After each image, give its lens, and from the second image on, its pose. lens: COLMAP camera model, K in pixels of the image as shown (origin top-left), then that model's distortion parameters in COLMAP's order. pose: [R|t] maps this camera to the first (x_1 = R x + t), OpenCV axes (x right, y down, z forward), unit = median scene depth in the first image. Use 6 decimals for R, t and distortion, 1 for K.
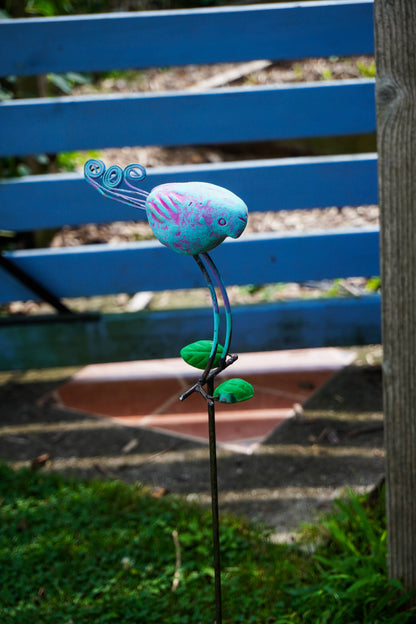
lens RADIAL K [[1337.6, 0, 207.3], [0, 1337.6, 308.9], [0, 0, 1]] dist [0.015720, 0.000000]
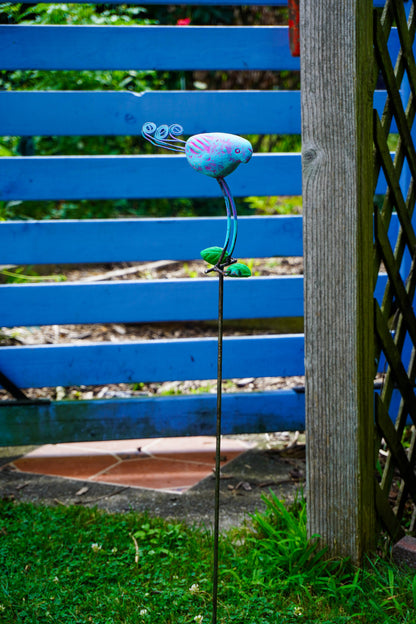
lens RADIAL K [[1337.6, 0, 208.2], [0, 1337.6, 314.7], [0, 0, 1]] dist [0.015720, 0.000000]
pose [[0.991859, 0.026512, 0.124547, -0.119441], [0.002672, 0.973537, -0.228516, 0.269080], [-0.127309, 0.226988, 0.965541, -0.266430]]
